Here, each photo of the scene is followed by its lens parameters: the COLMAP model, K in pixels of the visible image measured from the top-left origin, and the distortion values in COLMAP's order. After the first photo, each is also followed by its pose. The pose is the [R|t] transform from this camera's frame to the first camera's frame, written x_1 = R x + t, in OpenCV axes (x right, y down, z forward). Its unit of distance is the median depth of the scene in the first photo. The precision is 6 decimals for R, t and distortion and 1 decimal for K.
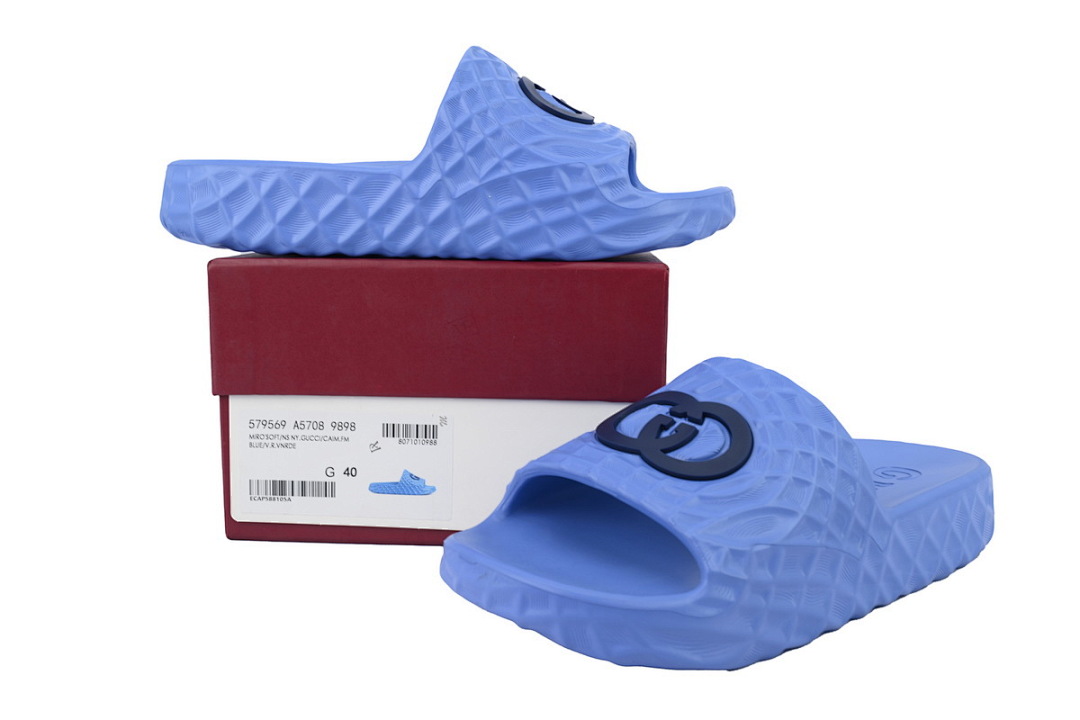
lens RADIAL K [[1006.1, 0, 540.0], [0, 1006.1, 360.0], [0, 0, 1]] dist [-0.000723, 0.000387]
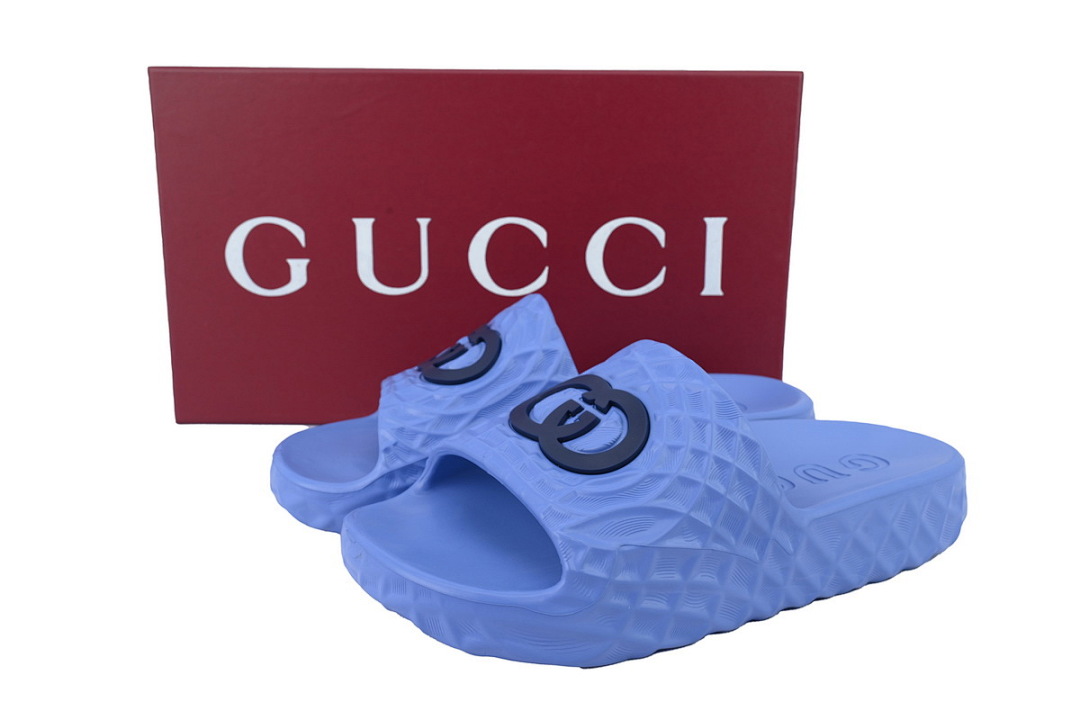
lens RADIAL K [[1006.1, 0, 540.0], [0, 1006.1, 360.0], [0, 0, 1]] dist [-0.000723, 0.000387]
pose [[0.982646, 0.038422, -0.181466, 0.282541], [-0.022505, 0.995779, 0.088976, -0.075828], [0.184119, -0.083348, 0.979364, 0.035751]]
